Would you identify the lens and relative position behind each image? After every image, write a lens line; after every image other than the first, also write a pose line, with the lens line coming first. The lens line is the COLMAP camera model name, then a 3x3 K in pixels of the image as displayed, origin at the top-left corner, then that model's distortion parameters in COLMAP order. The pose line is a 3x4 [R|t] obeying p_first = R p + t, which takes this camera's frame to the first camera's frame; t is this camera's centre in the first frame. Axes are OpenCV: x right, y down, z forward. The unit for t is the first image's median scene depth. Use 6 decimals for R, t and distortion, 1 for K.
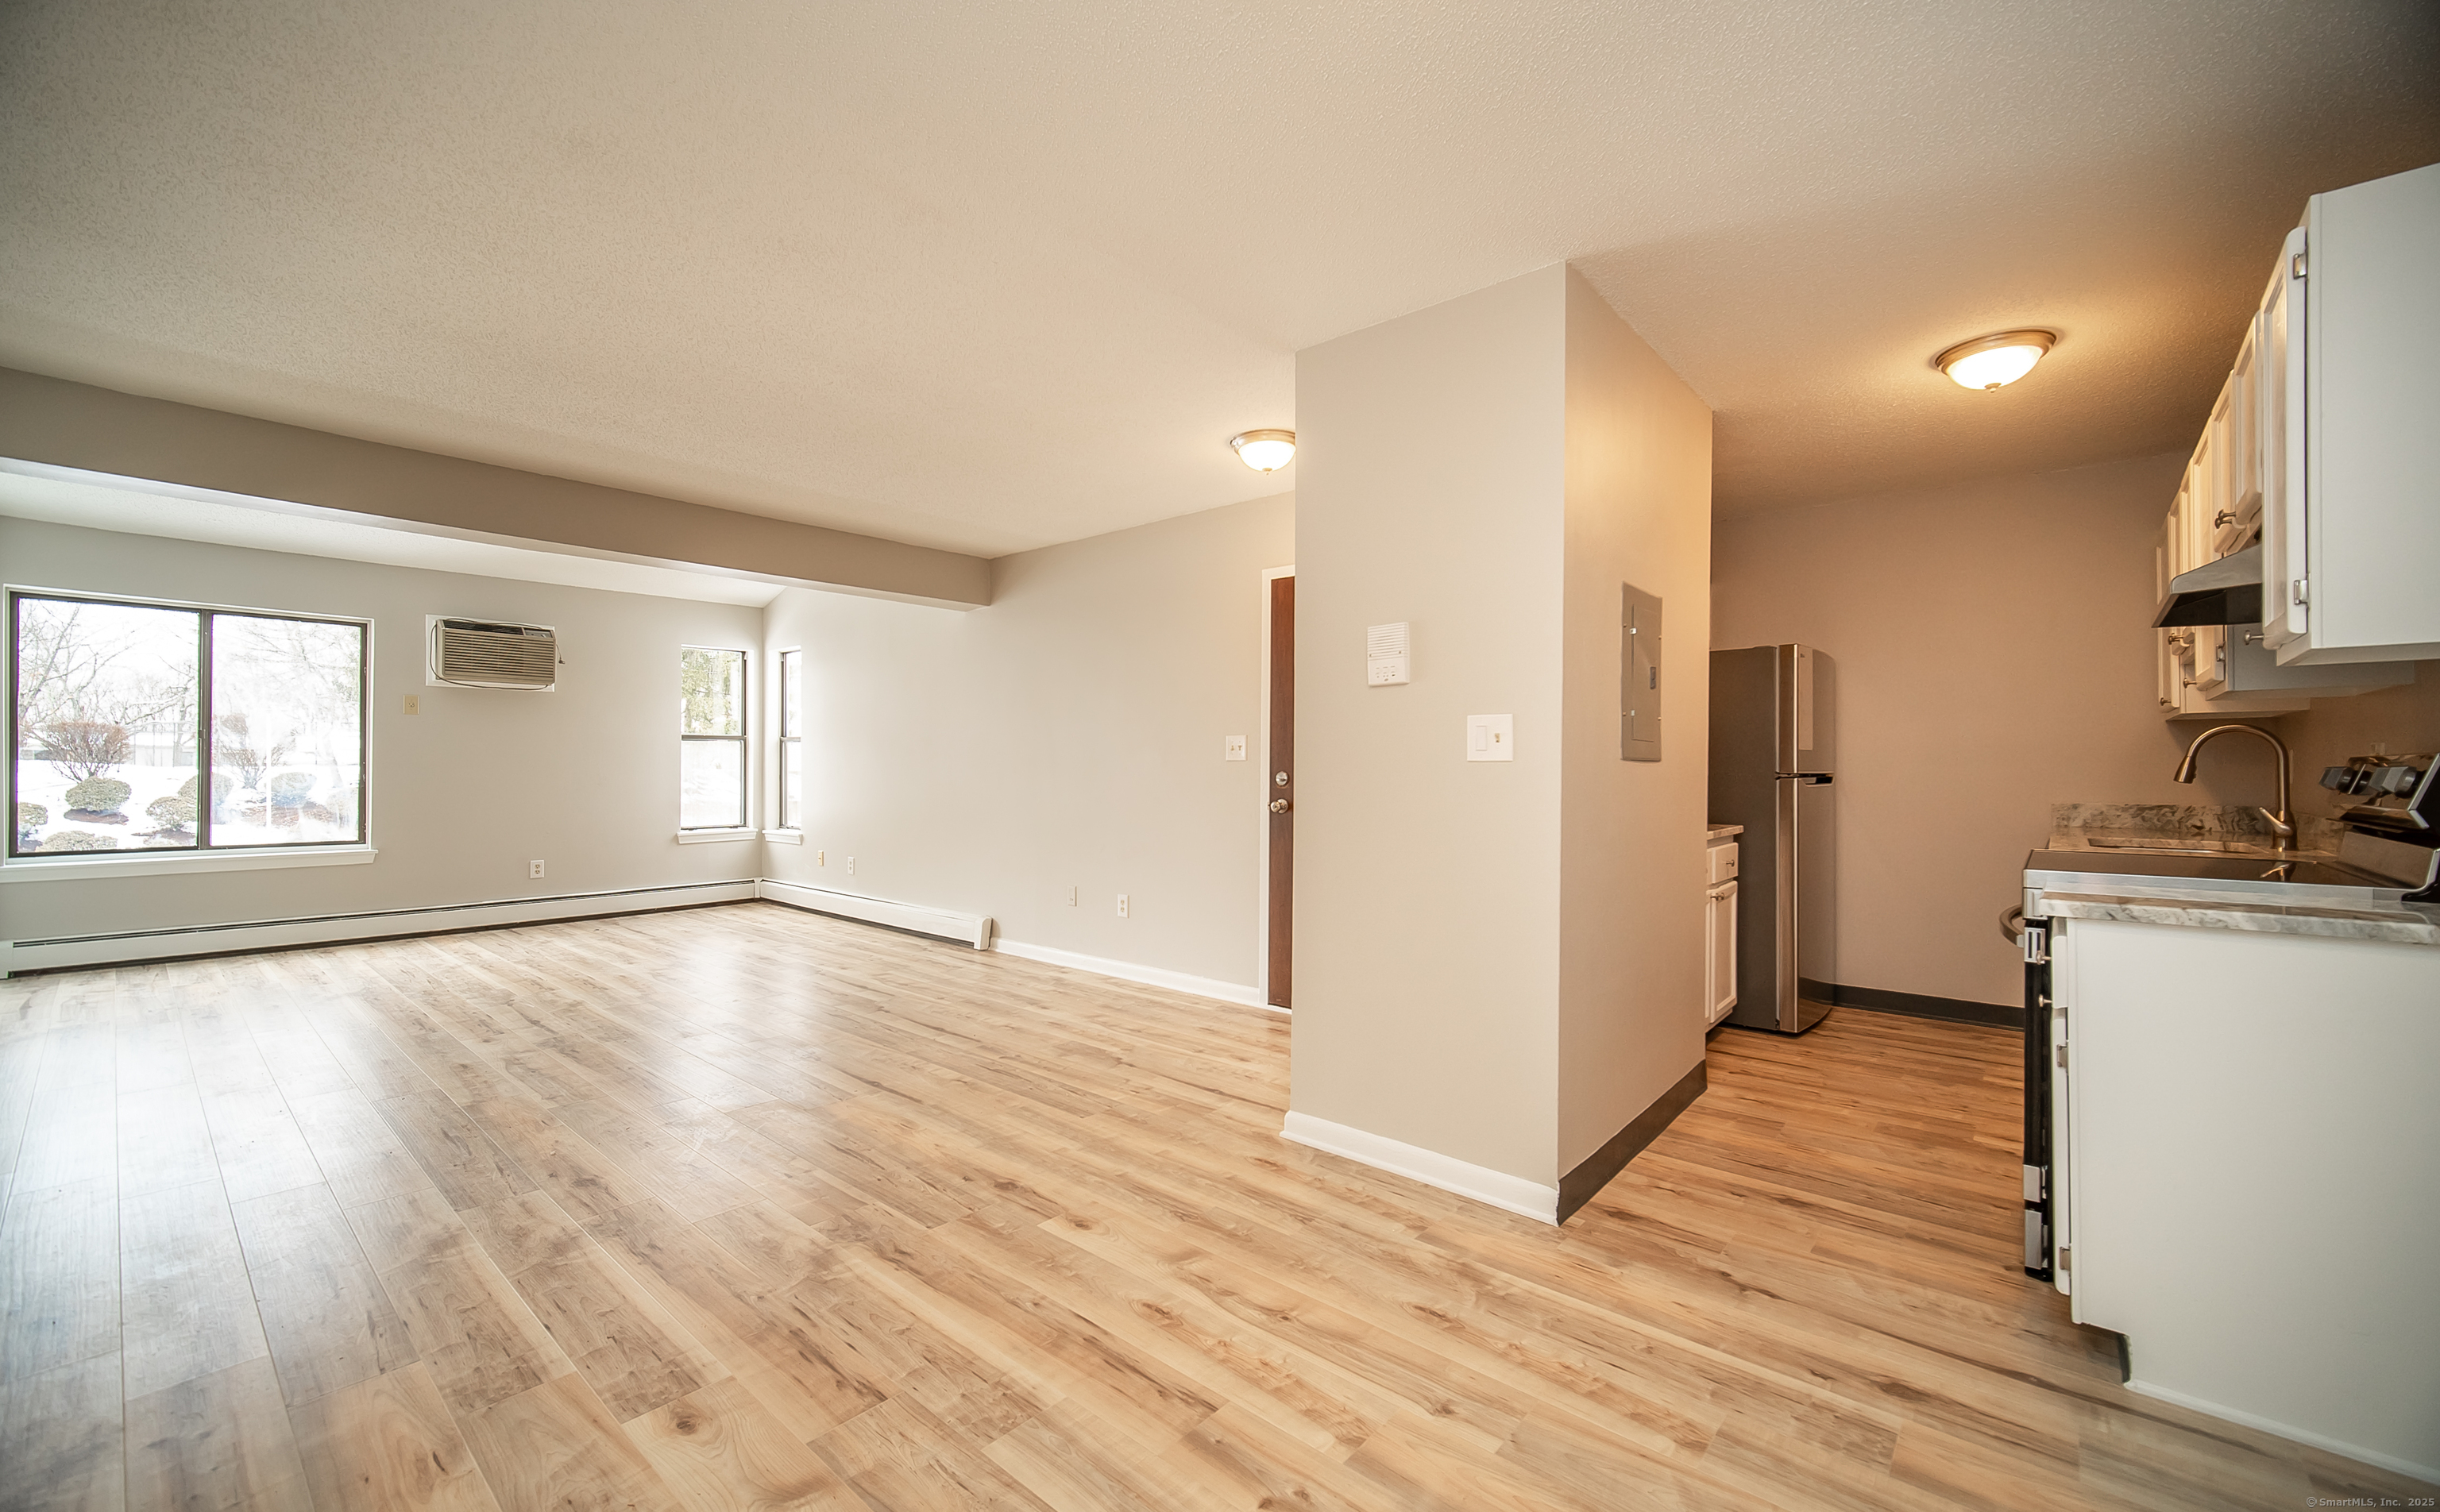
lens RADIAL K [[968.6, 0, 1199.5], [0, 968.6, 763.6], [0, 0, 1]] dist [-0.002837, -0.000488]
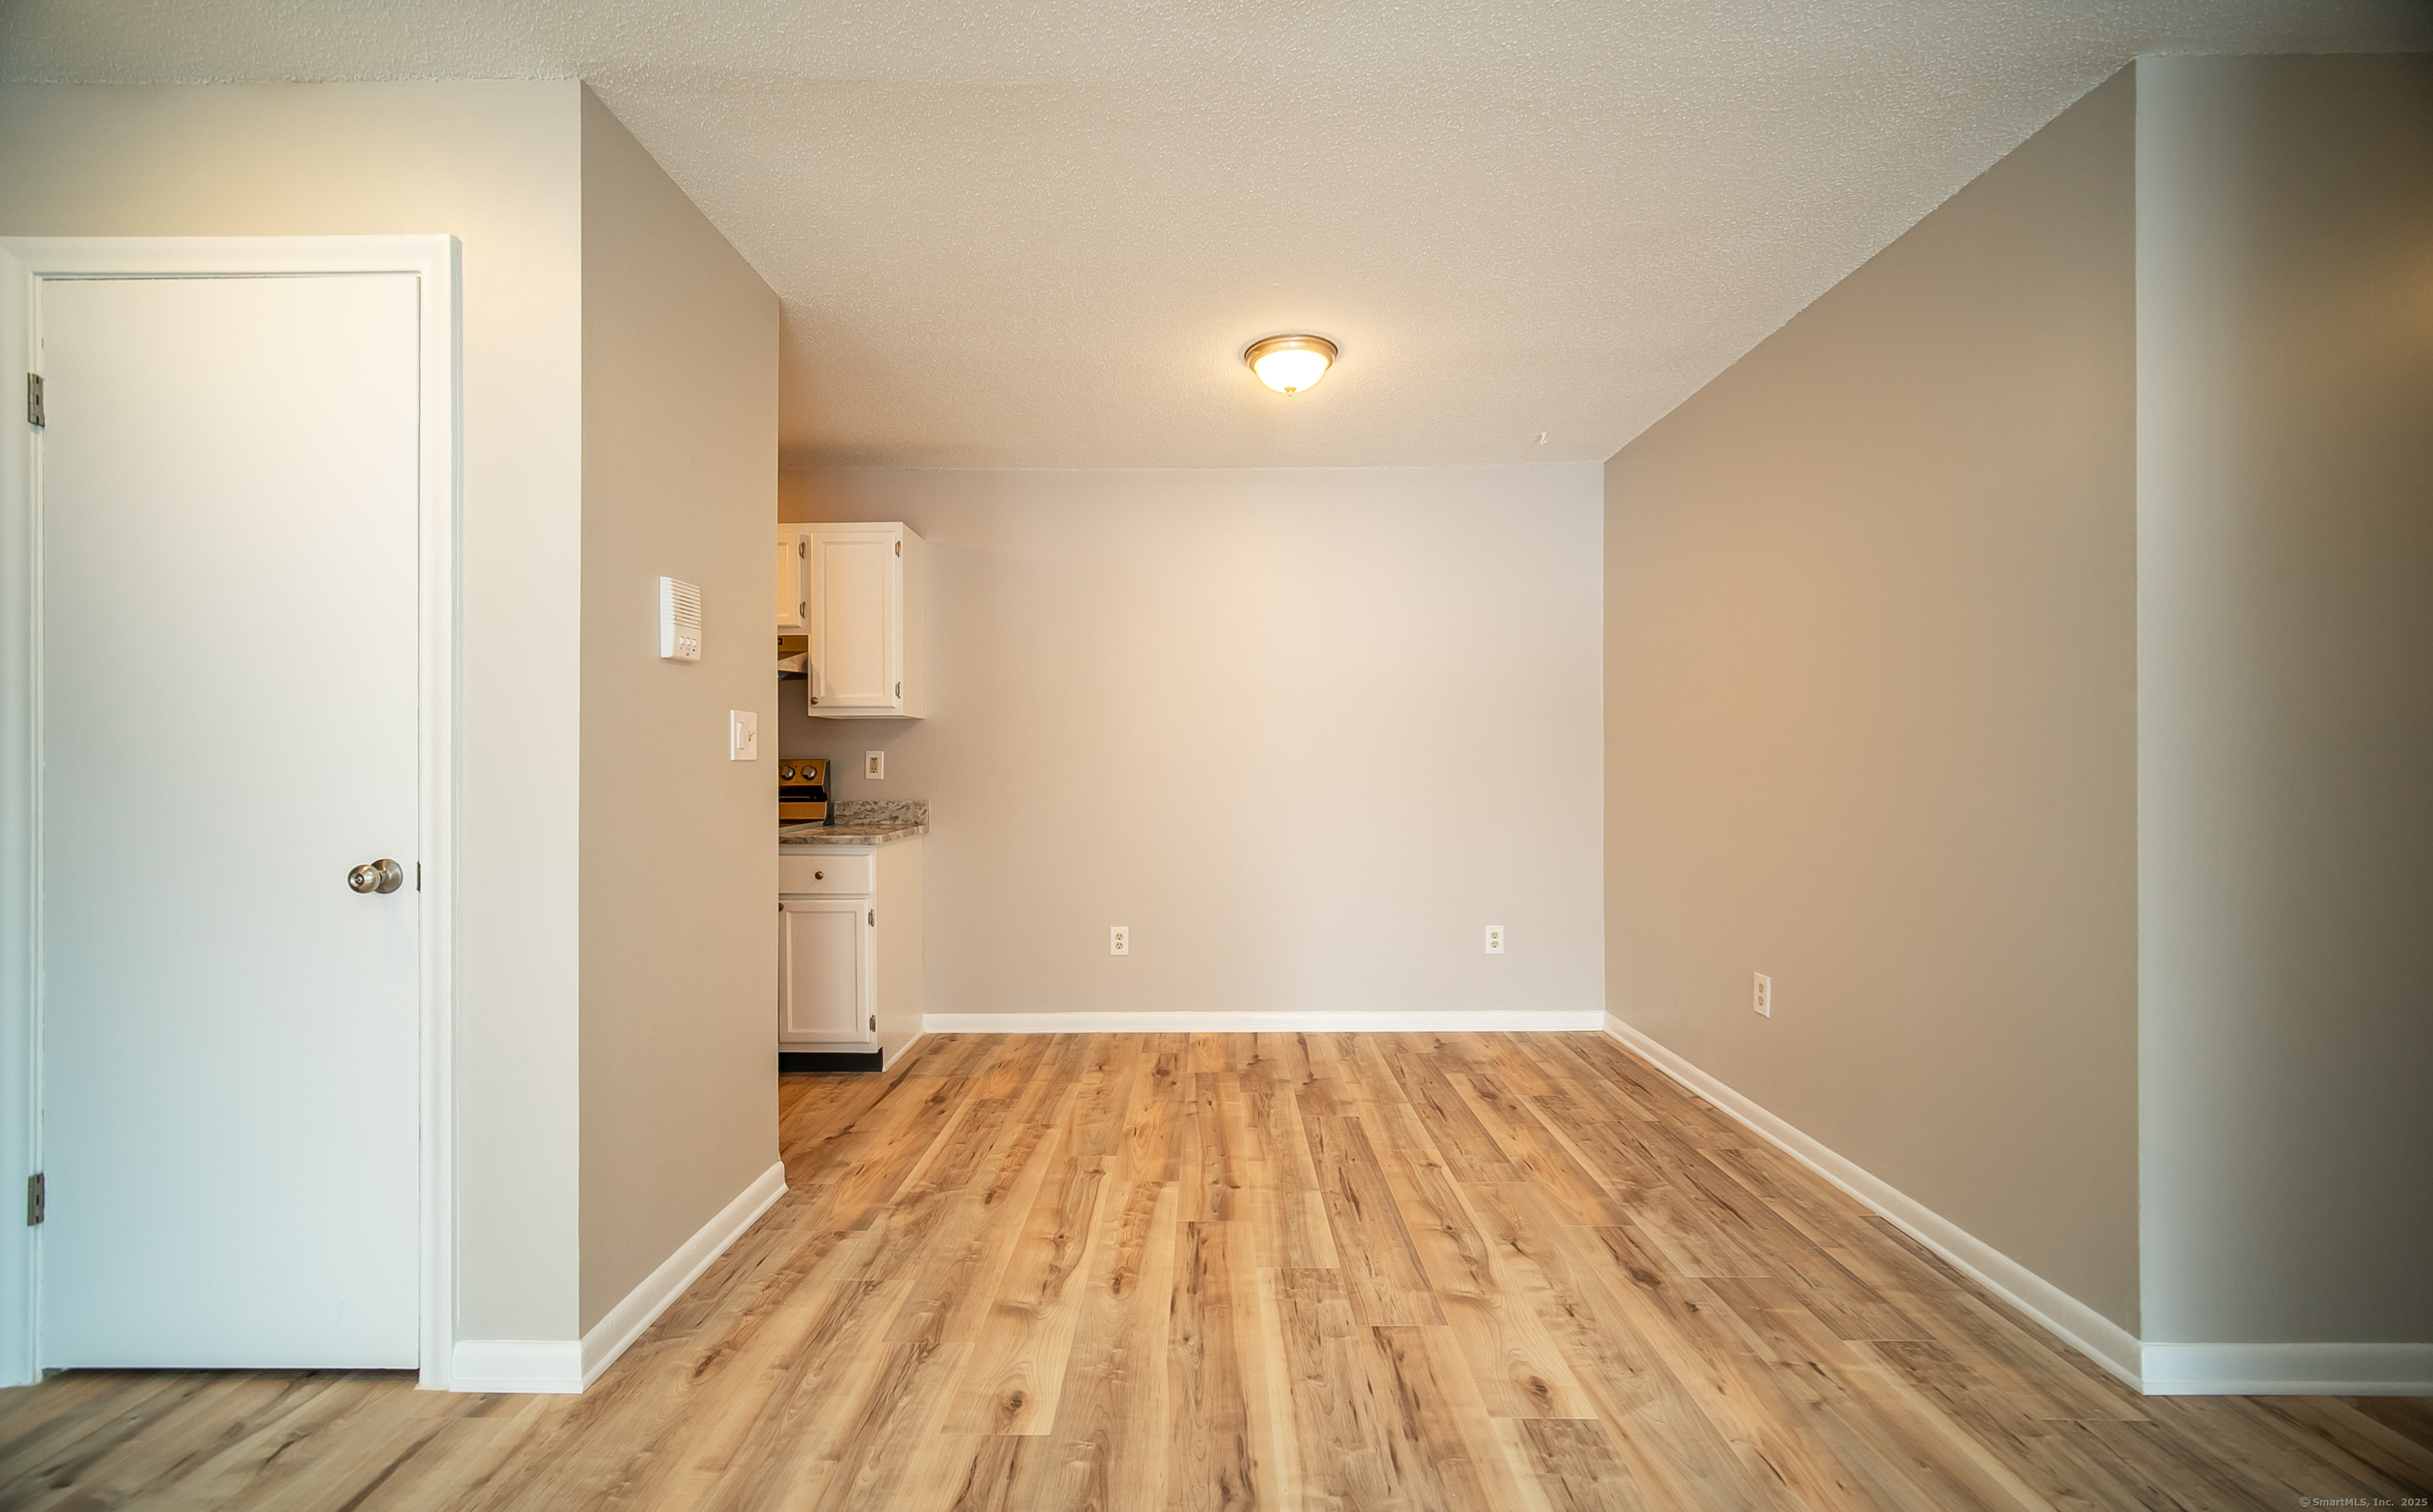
lens RADIAL K [[969.4, 0, 1193.0], [0, 969.4, 779.9], [0, 0, 1]] dist [-0.003858, 0.000629]
pose [[-0.650506, -0.009828, 0.759438, -0.582146], [0.000554, 0.999910, 0.013414, 0.004002], [-0.759501, 0.009147, -0.650441, 1.059969]]
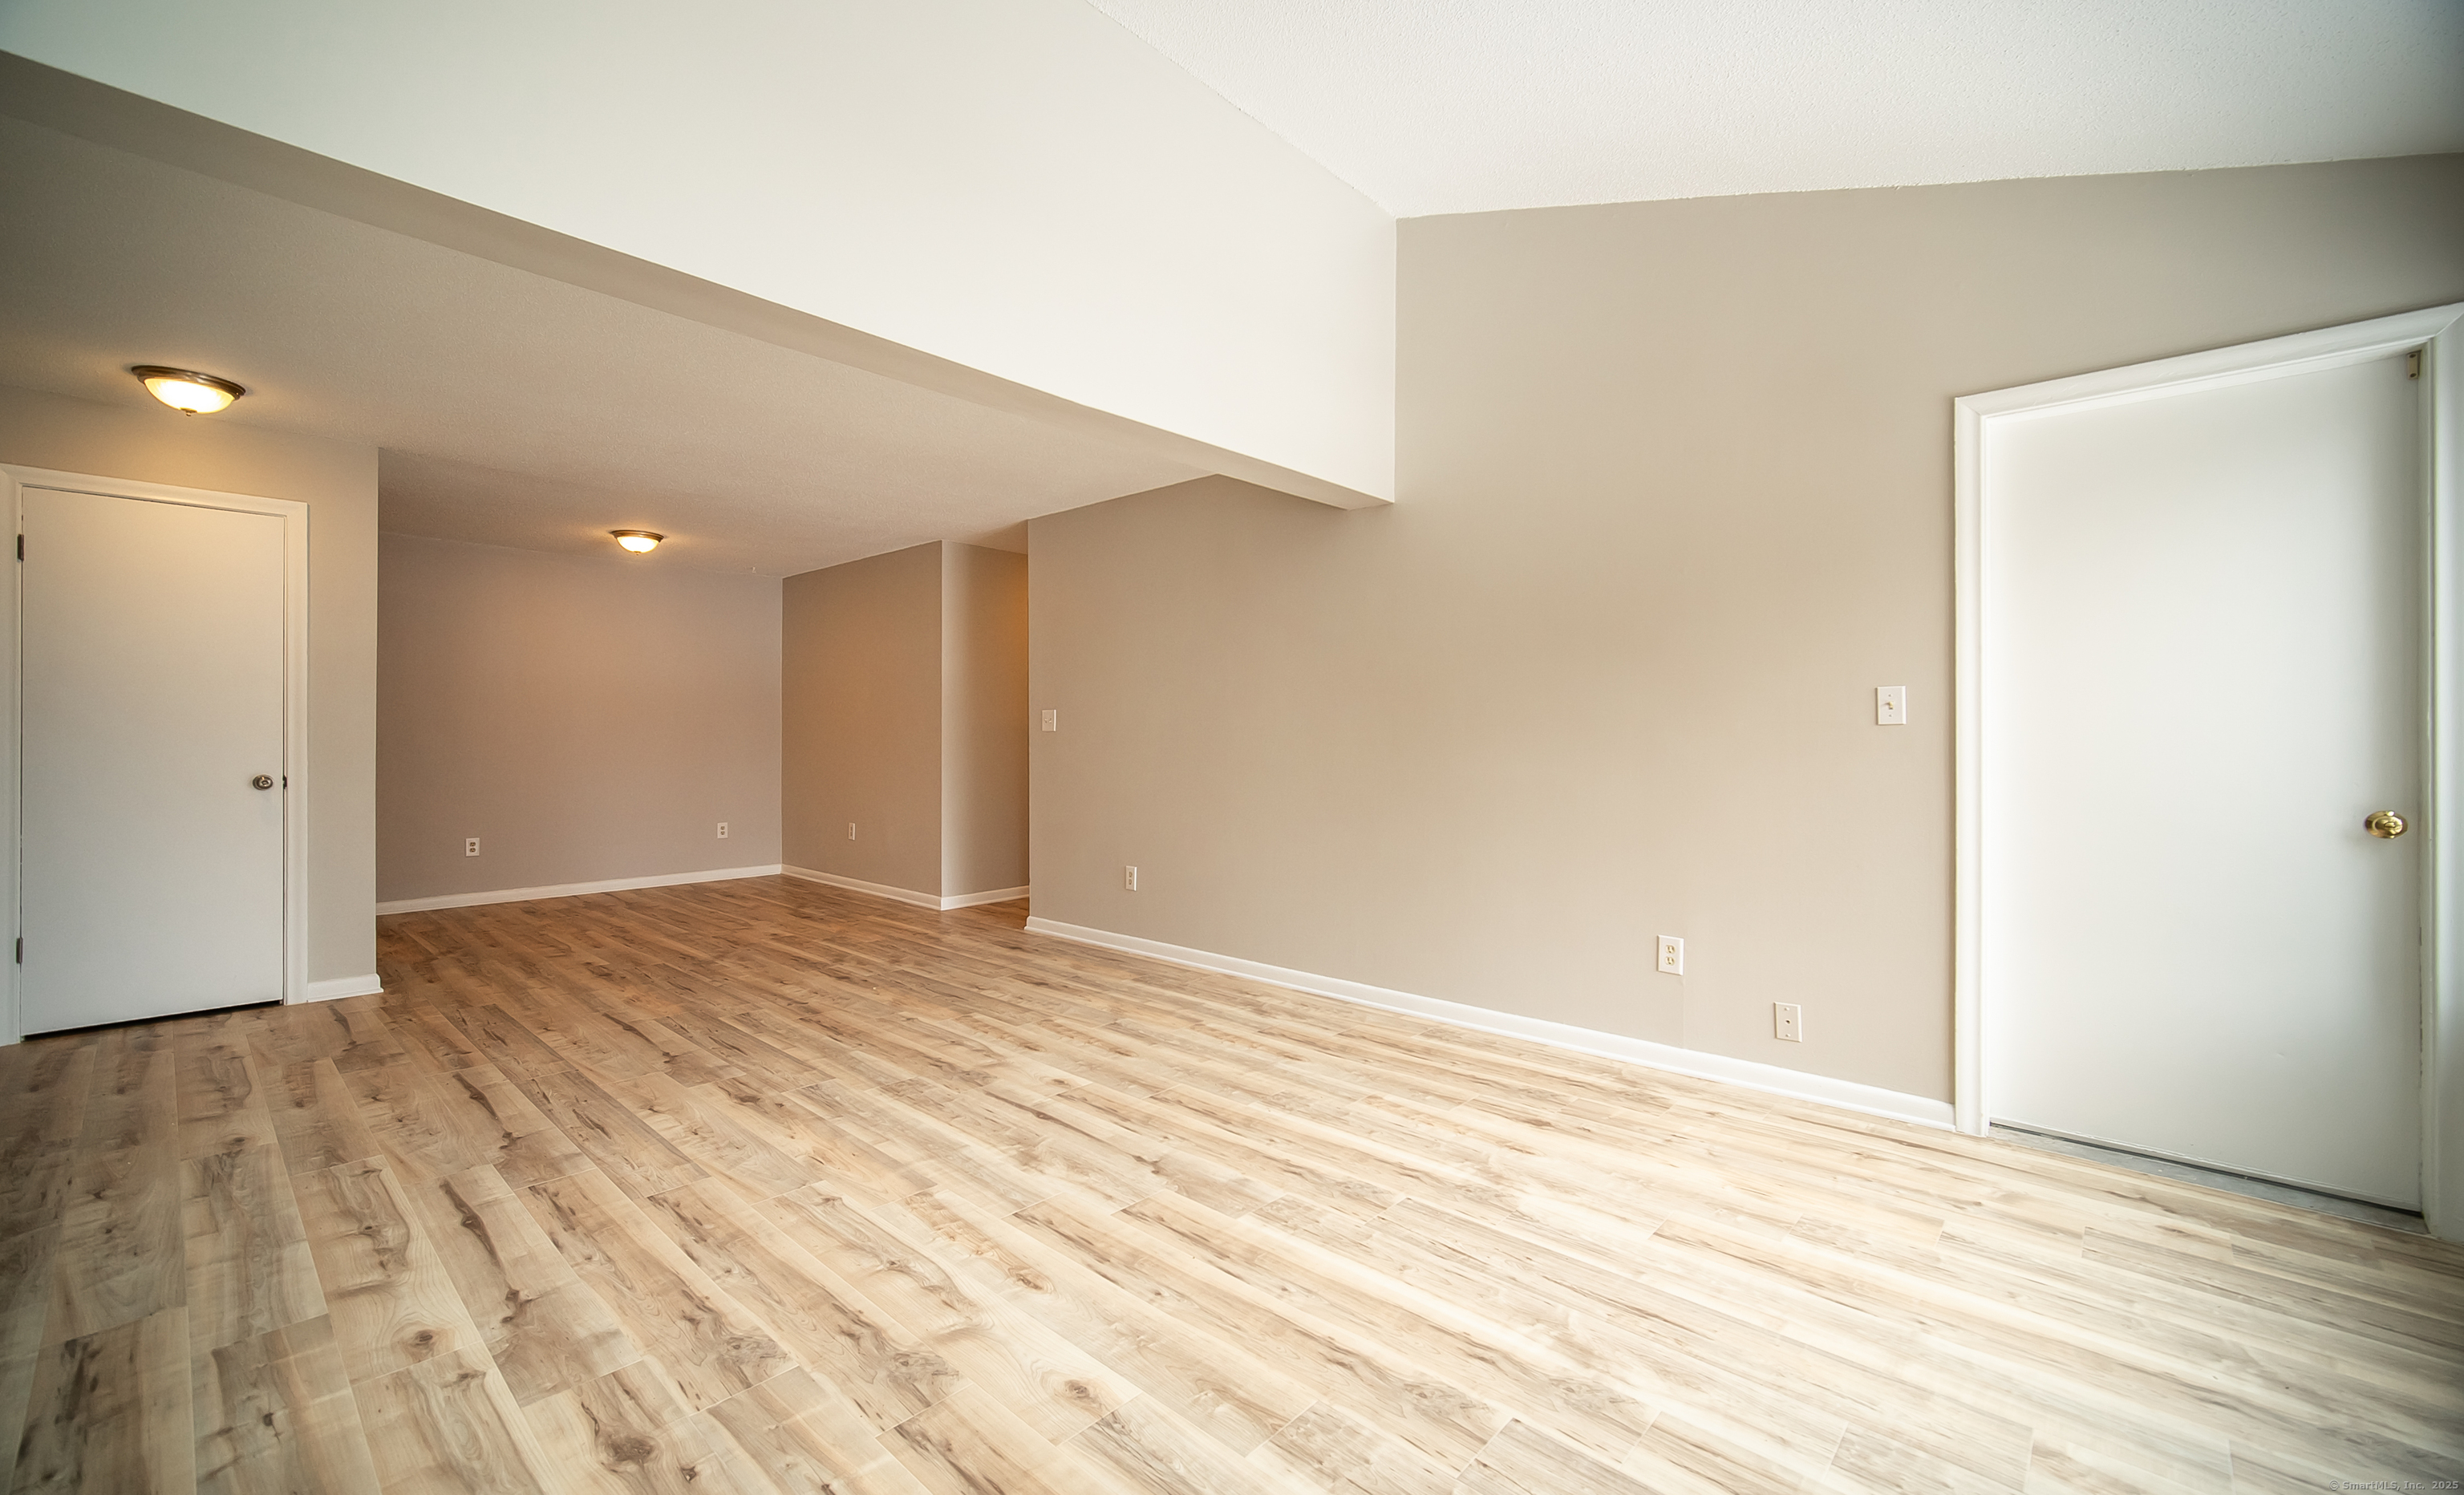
lens RADIAL K [[998.6, 0, 1209.1], [0, 998.6, 732.9], [0, 0, 1]] dist [-0.002865, 0.000794]
pose [[-0.999472, -0.006200, 0.031881, -1.145899], [-0.006375, 0.999965, -0.005363, 0.001363], [-0.031847, -0.005564, -0.999477, 2.359363]]
